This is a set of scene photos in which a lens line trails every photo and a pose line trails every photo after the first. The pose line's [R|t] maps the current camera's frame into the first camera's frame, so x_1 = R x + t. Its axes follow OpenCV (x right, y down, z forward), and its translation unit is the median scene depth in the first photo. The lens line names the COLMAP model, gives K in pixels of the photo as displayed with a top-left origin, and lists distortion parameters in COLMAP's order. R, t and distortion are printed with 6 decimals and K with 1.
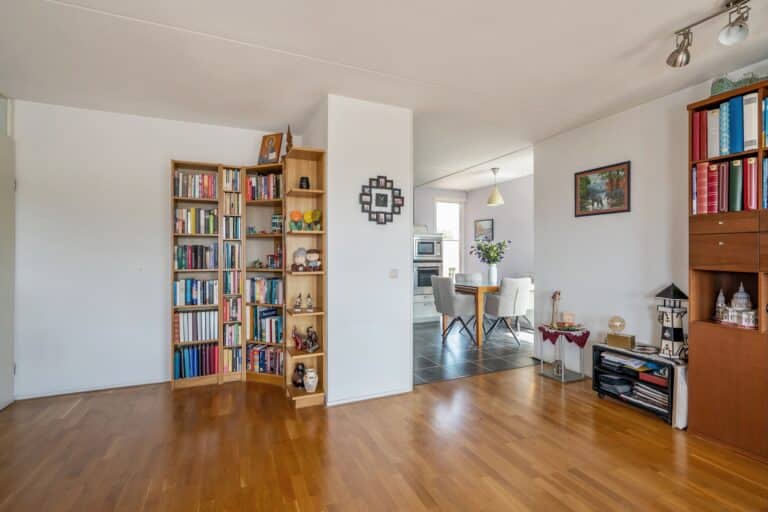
lens RADIAL K [[351.3, 0, 379.8], [0, 351.3, 253.3], [0, 0, 1]] dist [-0.008157, -0.000120]
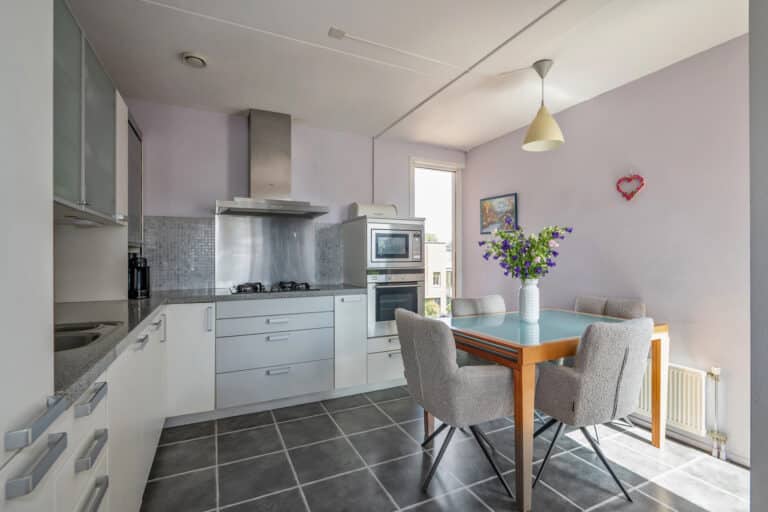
lens RADIAL K [[351.3, 0, 391.8], [0, 351.3, 258.0], [0, 0, 1]] dist [-0.008157, -0.000120]
pose [[0.996988, -0.000555, 0.077553, 0.164046], [0.000222, 0.999991, 0.004302, 0.001293], [-0.077554, -0.004272, 0.996979, 0.886981]]
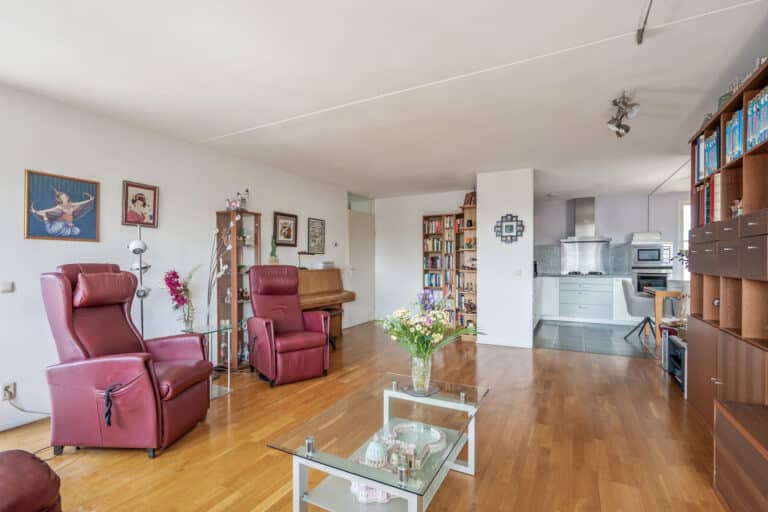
lens RADIAL K [[351.3, 0, 371.8], [0, 351.3, 261.7], [0, 0, 1]] dist [-0.008157, -0.000120]
pose [[0.601077, -0.000429, -0.799191, 0.837368], [0.003240, 0.999993, 0.001900, 0.000563], [0.799185, -0.003731, 0.601074, -0.467585]]
